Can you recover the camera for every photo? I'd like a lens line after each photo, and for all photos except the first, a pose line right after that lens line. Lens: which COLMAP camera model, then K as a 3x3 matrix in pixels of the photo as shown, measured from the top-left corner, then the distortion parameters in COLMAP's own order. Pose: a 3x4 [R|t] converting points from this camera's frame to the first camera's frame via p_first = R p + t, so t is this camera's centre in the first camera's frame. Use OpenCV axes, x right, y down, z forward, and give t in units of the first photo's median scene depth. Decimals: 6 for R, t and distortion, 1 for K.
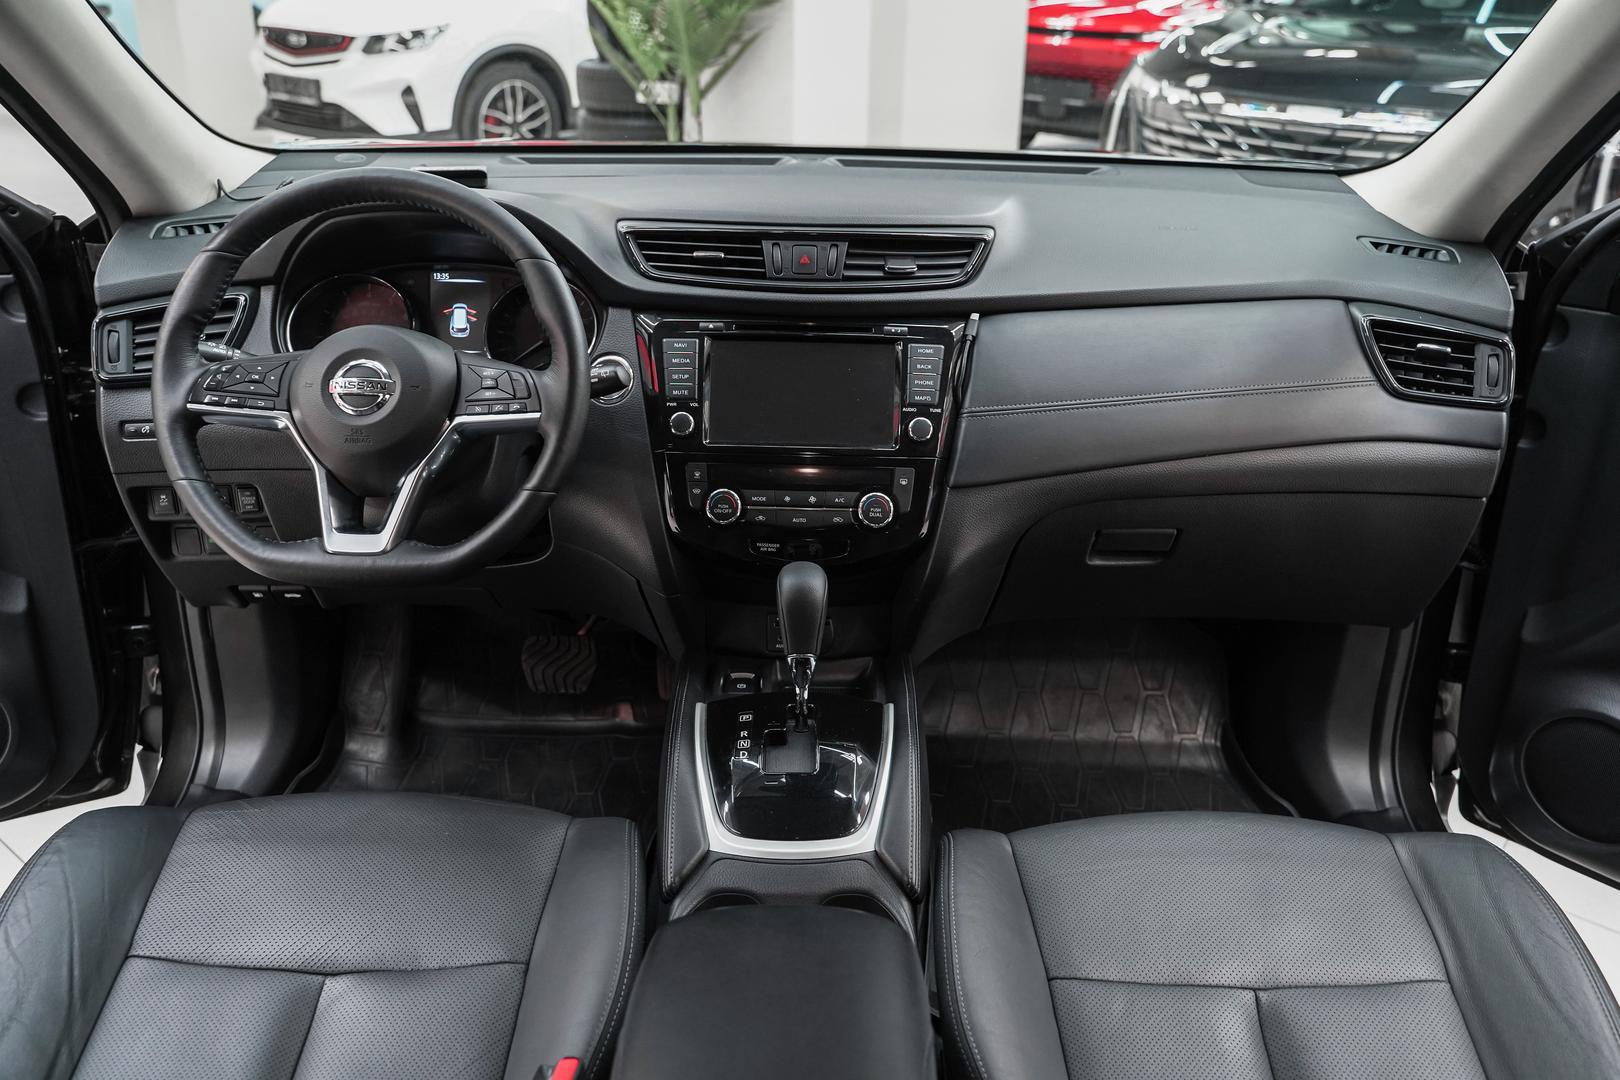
lens RADIAL K [[1312.9, 0, 810.0], [0, 1312.9, 540.0], [0, 0, 1]] dist [-0.006302, -0.000050]
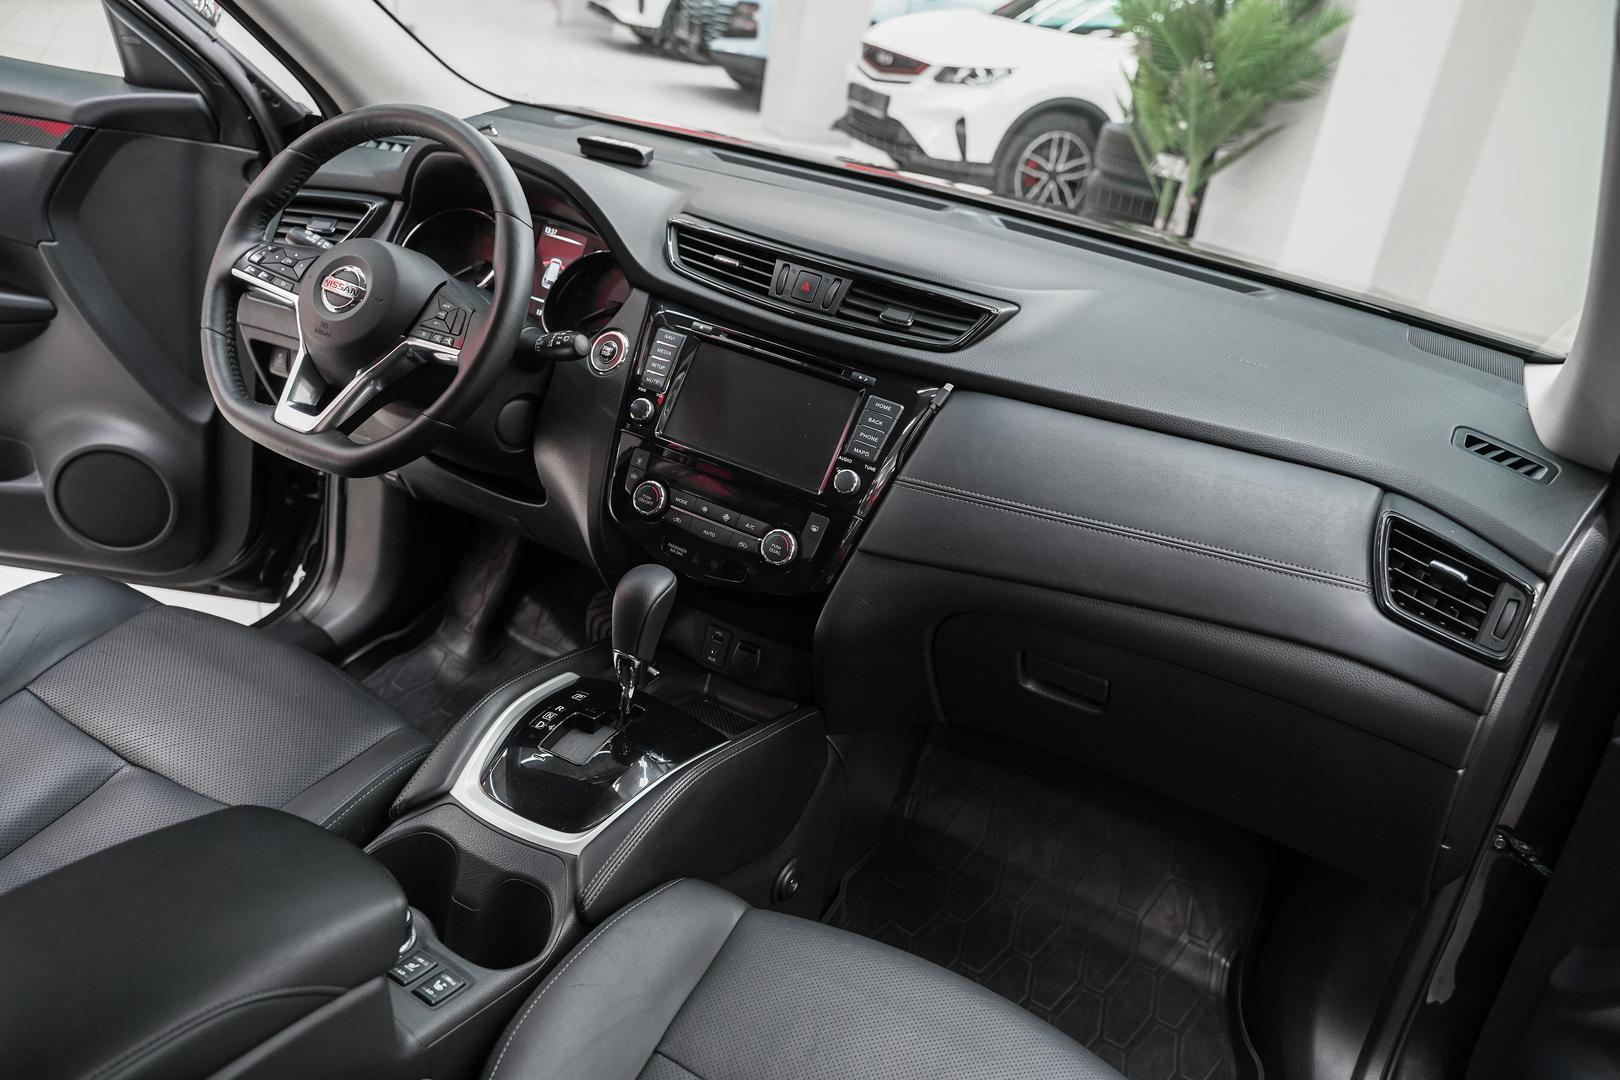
lens RADIAL K [[1304.7, 0, 810.0], [0, 1304.7, 540.0], [0, 0, 1]] dist [-0.010514, 0.006505]
pose [[0.877199, 0.304585, -0.371146, 0.423377], [-0.319097, 0.947434, 0.023338, -0.057256], [0.358745, 0.097959, 0.928281, 0.109278]]
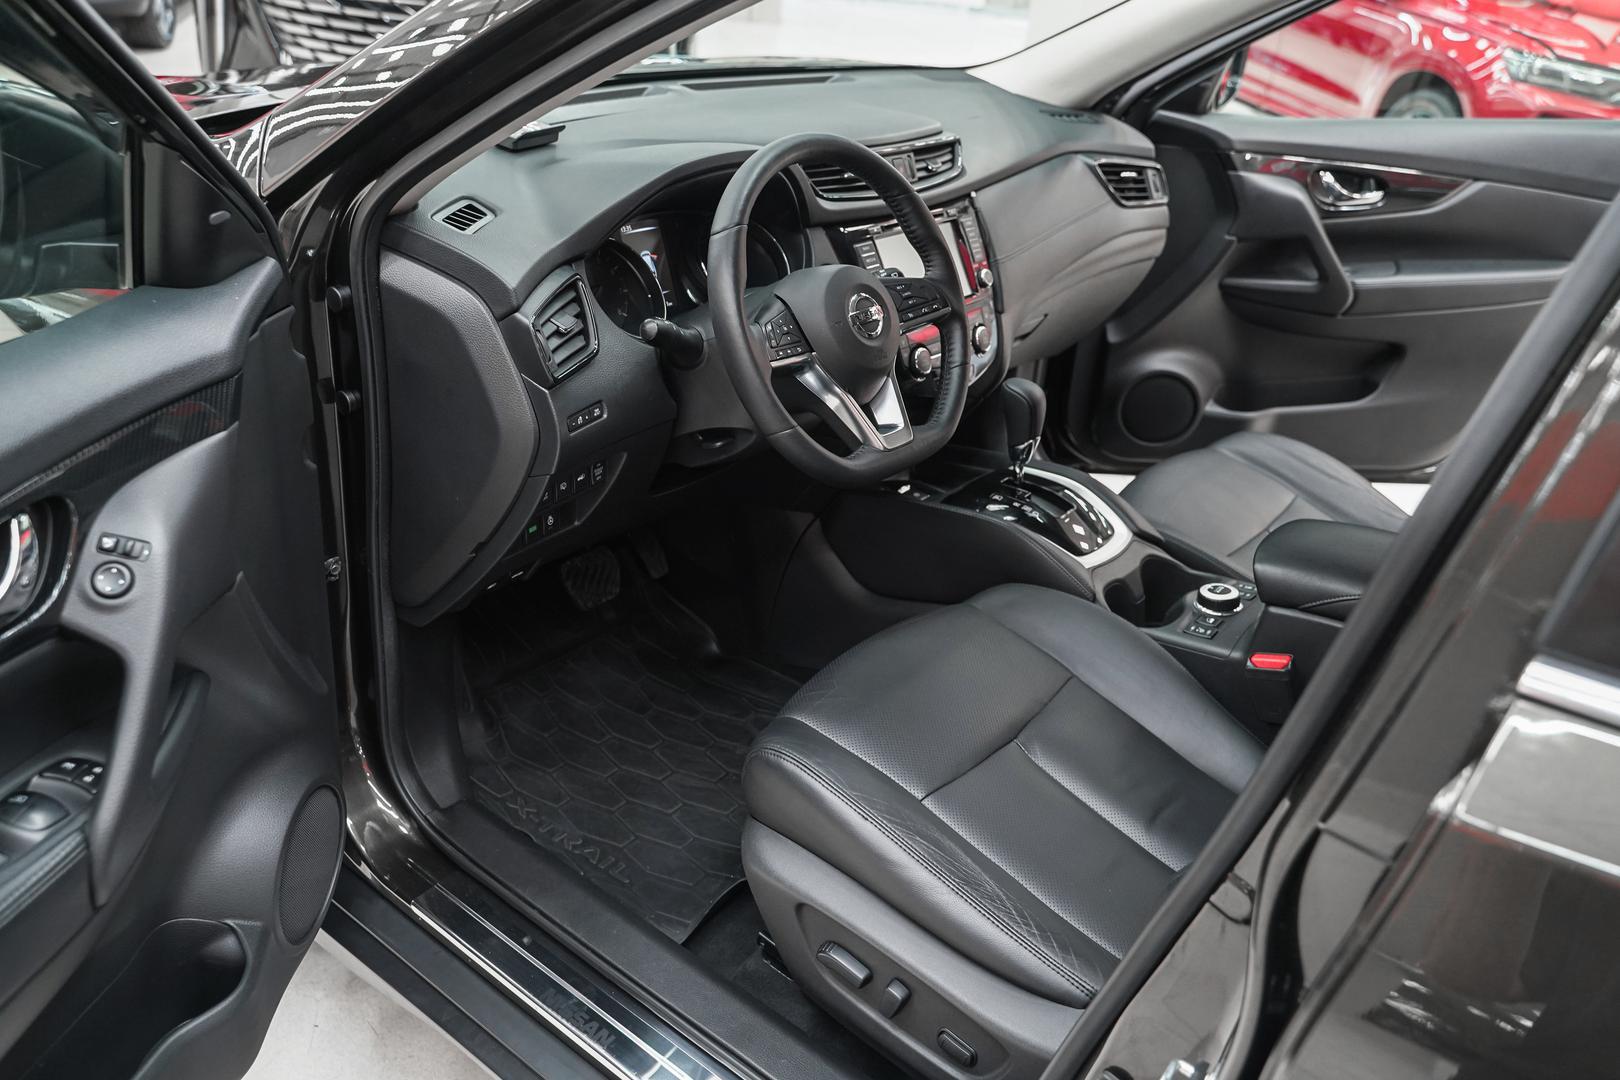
lens RADIAL K [[1312.9, 0, 810.0], [0, 1312.9, 540.0], [0, 0, 1]] dist [-0.006302, -0.000050]
pose [[0.622719, -0.326886, 0.710892, -1.140330], [0.247257, 0.944205, 0.217580, -0.171983], [-0.742351, 0.040282, 0.668799, 0.191565]]
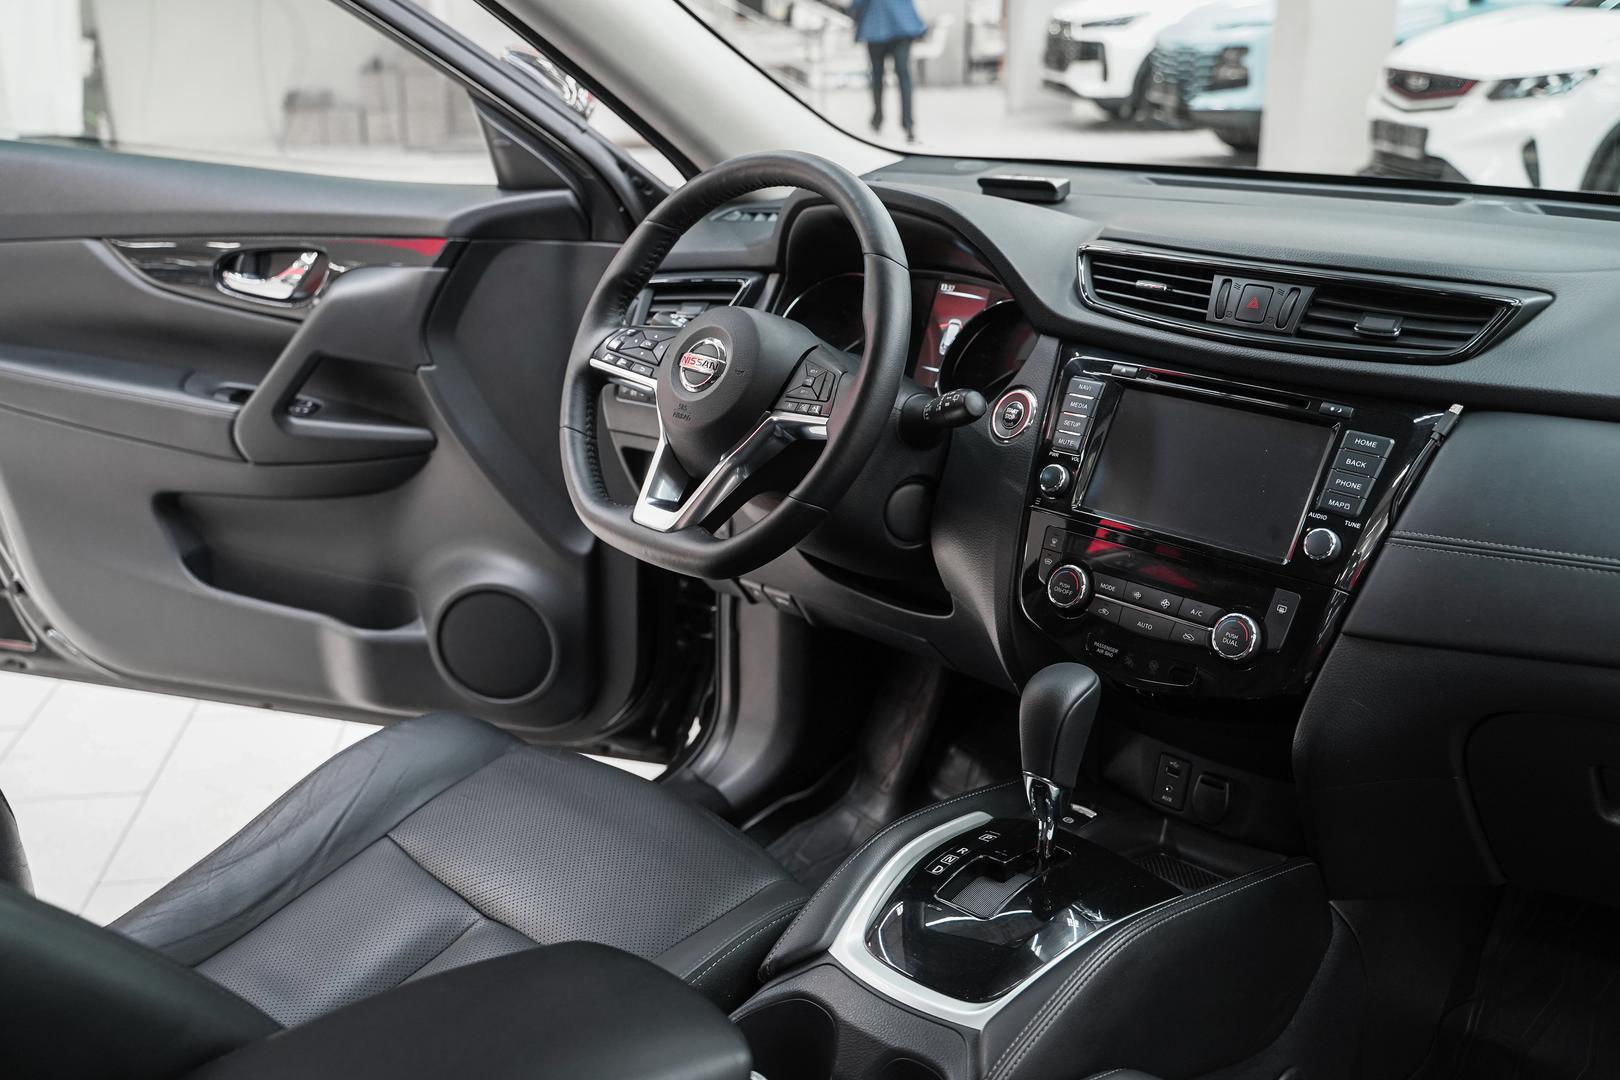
lens RADIAL K [[1618.1, 0, 810.0], [0, 1618.1, 540.0], [0, 0, 1]] dist [-0.003307, 0.011511]
pose [[0.715455, 0.203140, -0.668475, 0.474408], [-0.265924, 0.963958, 0.008320, -0.018968], [0.646072, 0.171811, 0.743688, 0.151982]]
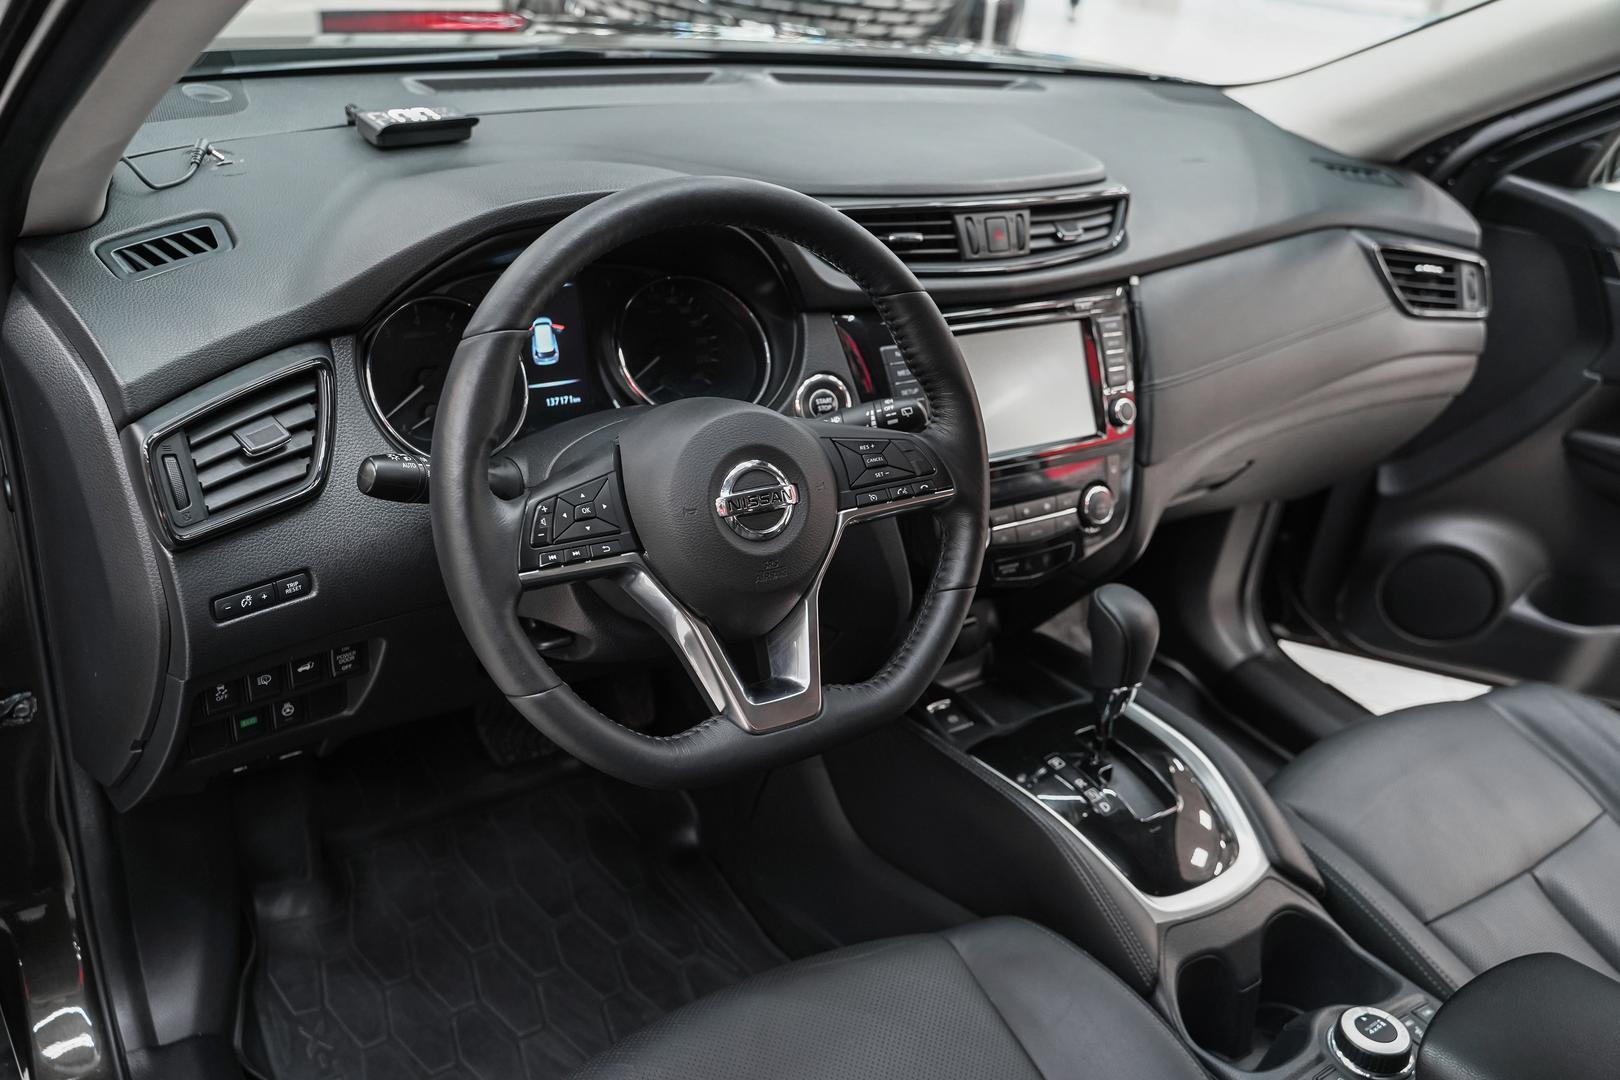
lens RADIAL K [[1304.7, 0, 810.0], [0, 1304.7, 540.0], [0, 0, 1]] dist [-0.010514, 0.006505]
pose [[0.828806, -0.203347, 0.521278, -0.597445], [0.123007, 0.975050, 0.184786, -0.192620], [-0.545848, -0.089031, 0.833141, 0.337014]]
